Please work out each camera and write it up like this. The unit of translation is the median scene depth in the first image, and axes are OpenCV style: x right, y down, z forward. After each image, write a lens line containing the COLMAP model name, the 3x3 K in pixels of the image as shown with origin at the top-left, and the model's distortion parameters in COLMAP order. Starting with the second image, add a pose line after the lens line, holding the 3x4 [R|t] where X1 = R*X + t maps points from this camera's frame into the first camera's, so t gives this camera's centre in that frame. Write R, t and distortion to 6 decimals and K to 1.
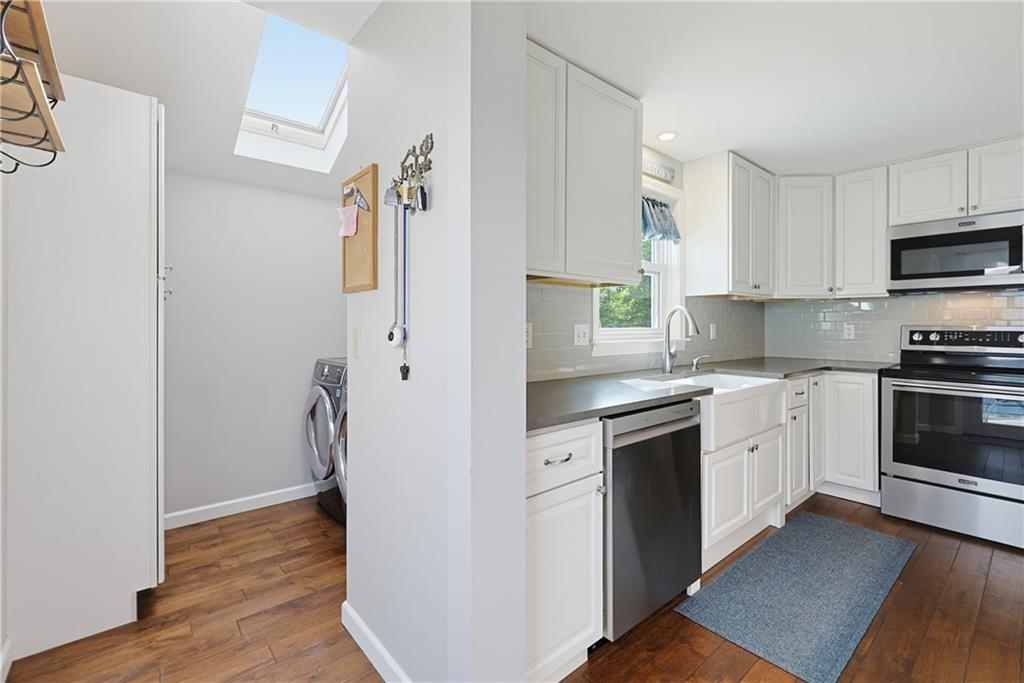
lens RADIAL K [[447.5, 0, 528.9], [0, 447.5, 325.4], [0, 0, 1]] dist [-0.001640, -0.000133]
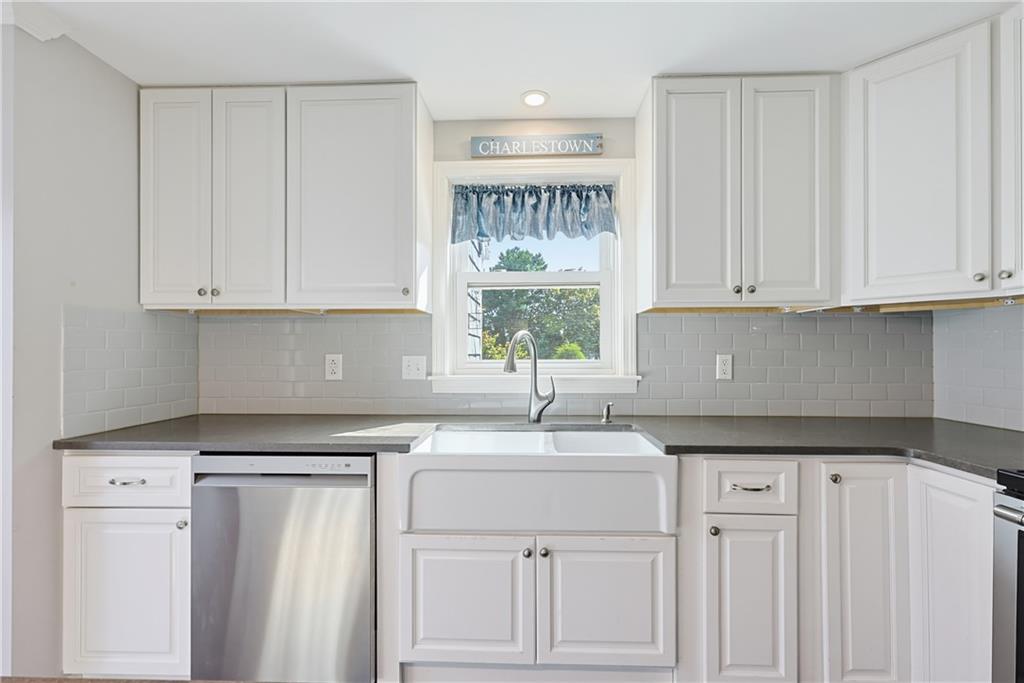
lens RADIAL K [[453.0, 0, 518.5], [0, 453.0, 350.7], [0, 0, 1]] dist [0.002485, 0.000109]
pose [[0.732348, -0.003016, -0.680924, 0.746393], [0.000761, 0.999993, -0.003610, -0.007505], [0.680931, 0.002126, 0.732345, 0.412820]]
